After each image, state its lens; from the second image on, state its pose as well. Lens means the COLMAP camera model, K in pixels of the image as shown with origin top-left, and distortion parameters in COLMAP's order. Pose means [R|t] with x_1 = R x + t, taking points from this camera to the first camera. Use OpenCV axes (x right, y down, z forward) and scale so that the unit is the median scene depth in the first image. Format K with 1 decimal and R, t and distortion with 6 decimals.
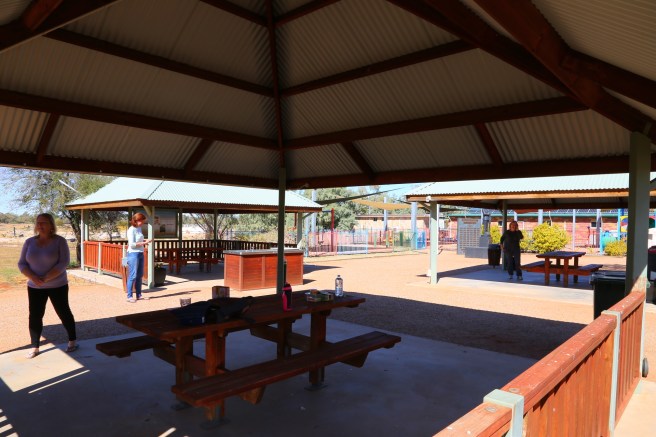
lens RADIAL K [[446.1, 0, 328.0], [0, 446.1, 218.5], [0, 0, 1]] dist [-0.002188, -0.000186]
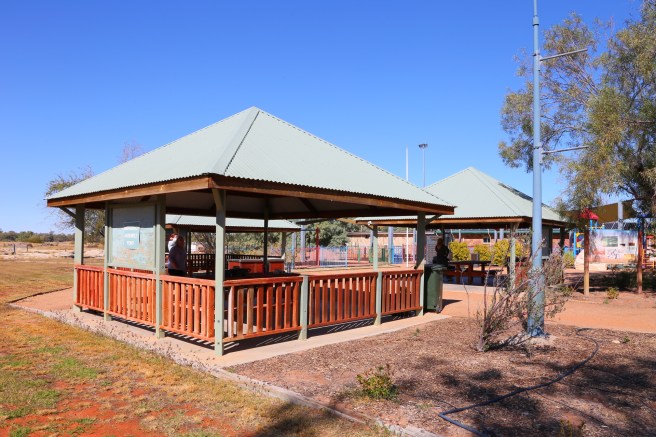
lens RADIAL K [[446.1, 0, 328.0], [0, 446.1, 218.5], [0, 0, 1]] dist [-0.002188, -0.000186]
pose [[0.999893, -0.002250, 0.014489, 0.021545], [0.002813, 0.999237, -0.038954, -0.000790], [-0.014390, 0.038990, 0.999136, -0.138453]]
